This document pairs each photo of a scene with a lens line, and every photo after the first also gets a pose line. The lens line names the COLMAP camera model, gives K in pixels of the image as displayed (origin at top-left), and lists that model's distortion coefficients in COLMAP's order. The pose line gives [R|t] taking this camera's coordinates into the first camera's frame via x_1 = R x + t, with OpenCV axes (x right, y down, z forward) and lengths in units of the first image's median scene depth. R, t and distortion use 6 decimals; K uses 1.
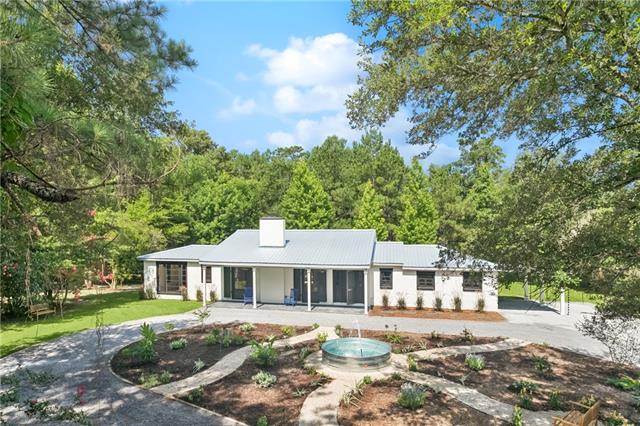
lens RADIAL K [[369.2, 0, 316.7], [0, 369.2, 233.4], [0, 0, 1]] dist [-0.002447, -0.000278]
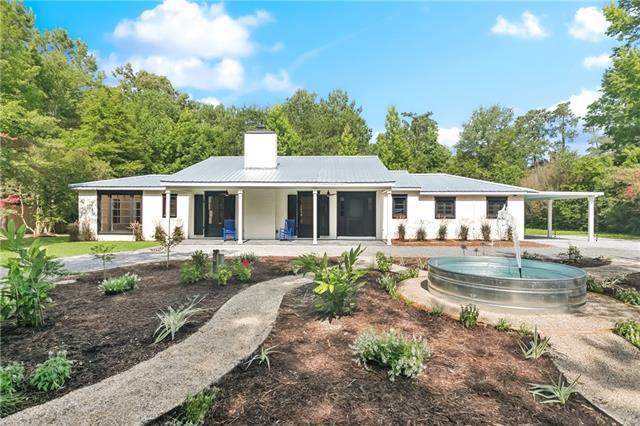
lens RADIAL K [[309.0, 0, 320.6], [0, 309.0, 200.9], [0, 0, 1]] dist [-0.000654, -0.000248]
pose [[0.983362, 0.003677, 0.181621, -0.107020], [-0.000106, 0.999807, -0.019670, 0.113255], [-0.181658, 0.019323, 0.983172, 0.312254]]
